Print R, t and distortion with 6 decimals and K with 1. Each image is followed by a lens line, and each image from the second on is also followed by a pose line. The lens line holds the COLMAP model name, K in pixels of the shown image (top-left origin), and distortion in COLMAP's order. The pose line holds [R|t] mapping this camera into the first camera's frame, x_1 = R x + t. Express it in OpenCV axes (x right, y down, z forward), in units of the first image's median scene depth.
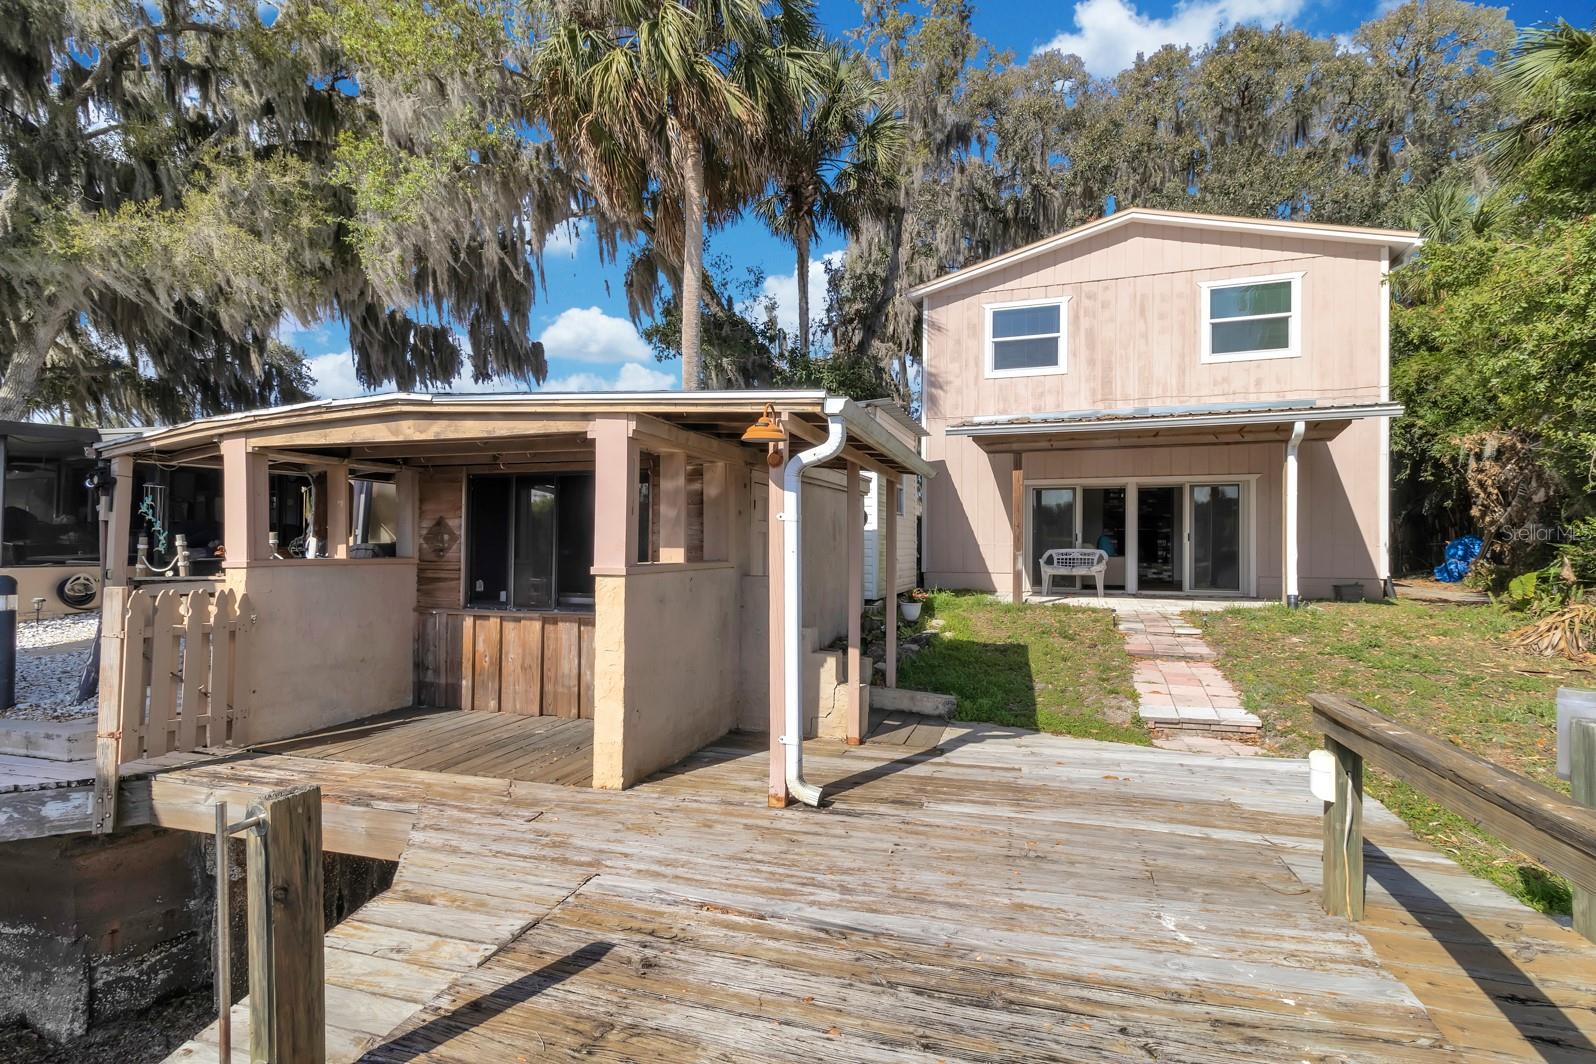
lens RADIAL K [[817.0, 0, 801.6], [0, 817.0, 535.1], [0, 0, 1]] dist [0.007667, 0.001032]
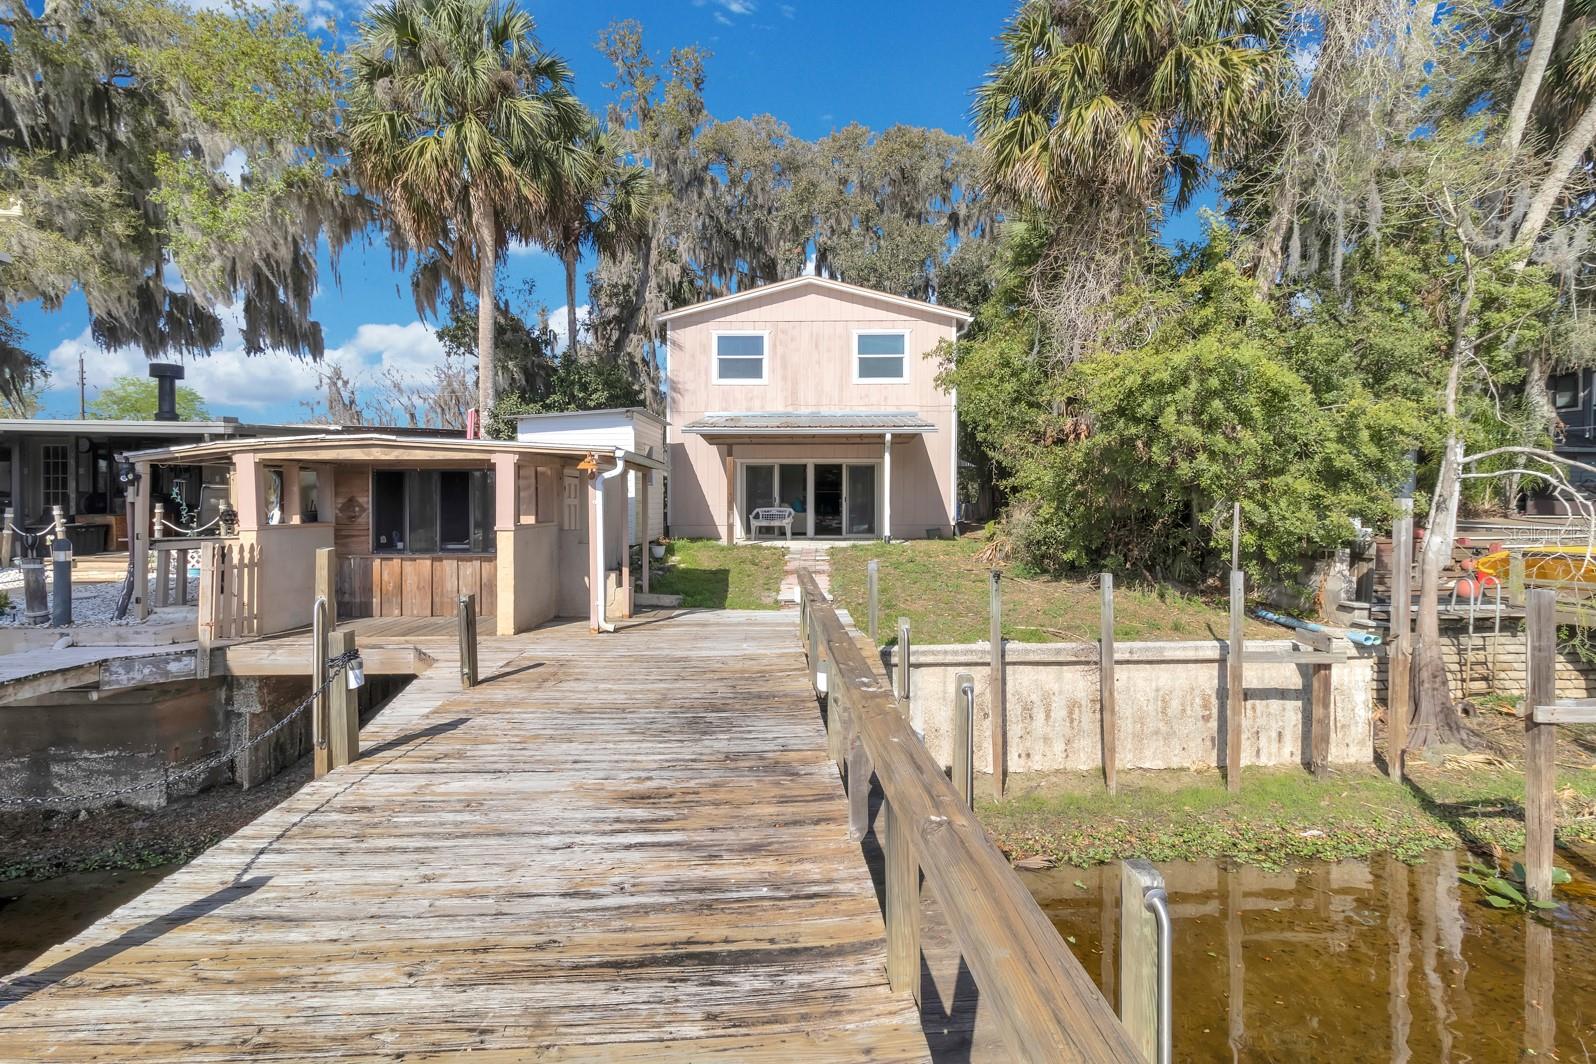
lens RADIAL K [[740.9, 0, 804.2], [0, 740.9, 517.7], [0, 0, 1]] dist [-0.000814, 0.000350]
pose [[0.948437, -0.013687, 0.316669, -0.043447], [0.002317, 0.999340, 0.036253, -0.018616], [-0.316956, -0.033650, 0.947843, -0.379741]]
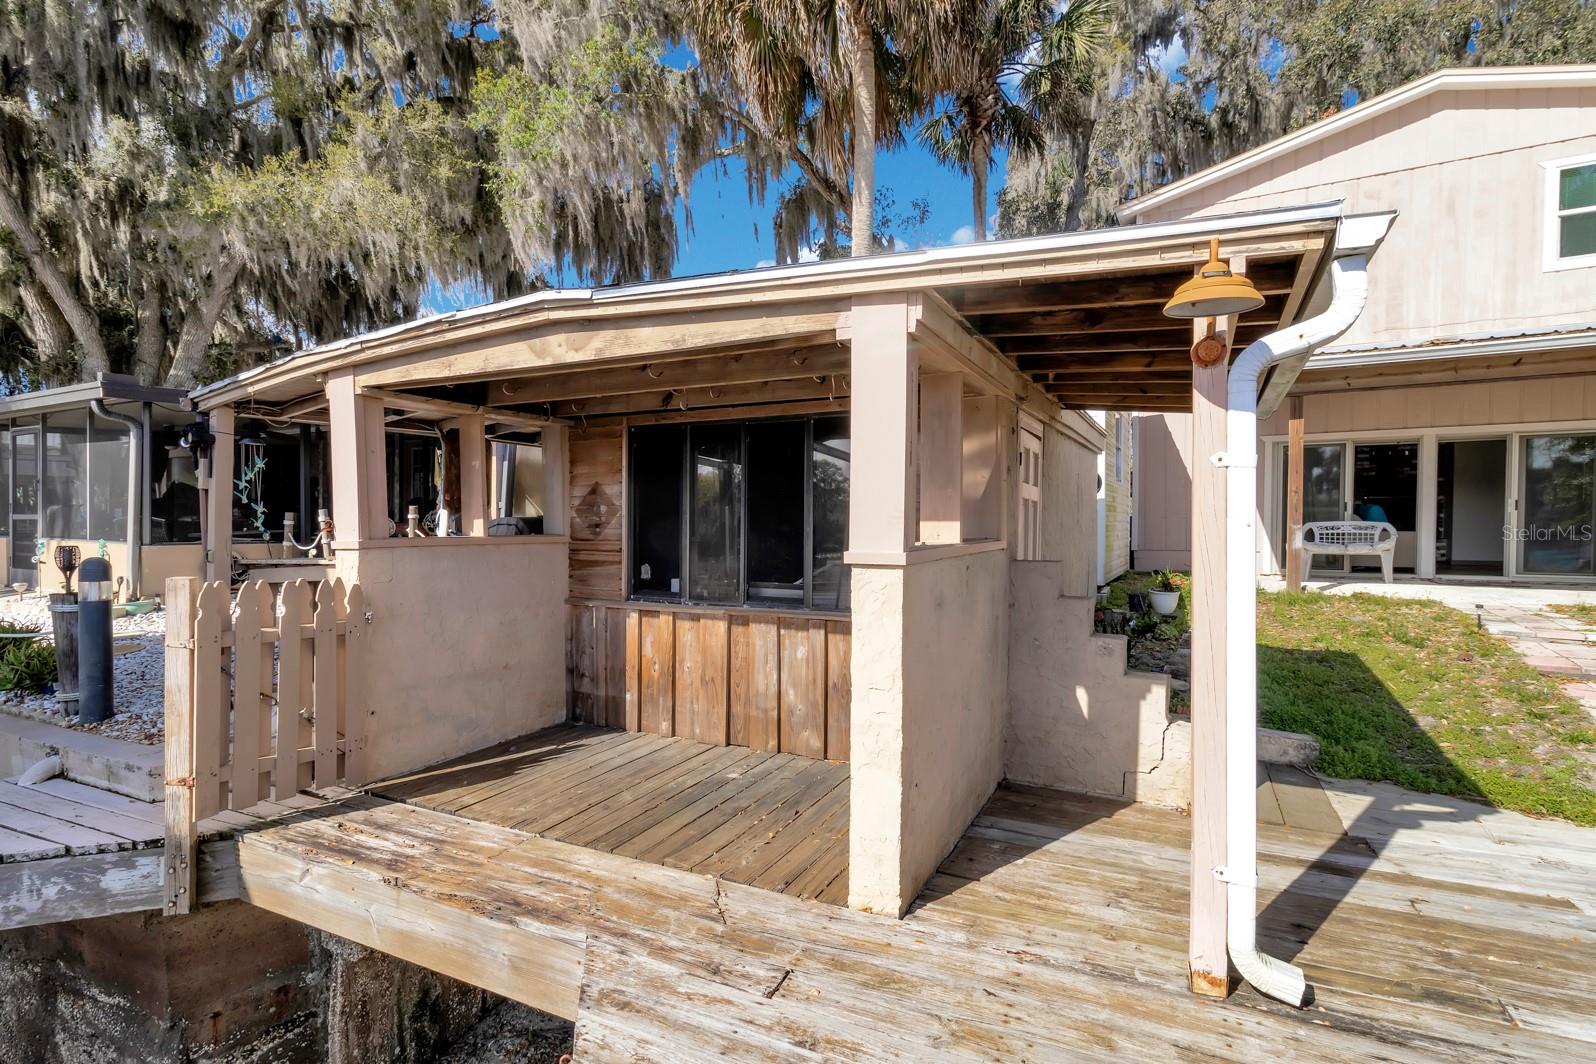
lens RADIAL K [[849.7, 0, 791.2], [0, 849.7, 537.7], [0, 0, 1]] dist [0.007402, 0.002329]
pose [[0.984918, -0.001271, -0.173016, -0.072855], [0.006996, 0.999448, 0.032484, 0.003178], [0.172879, -0.033205, 0.984383, 0.144032]]
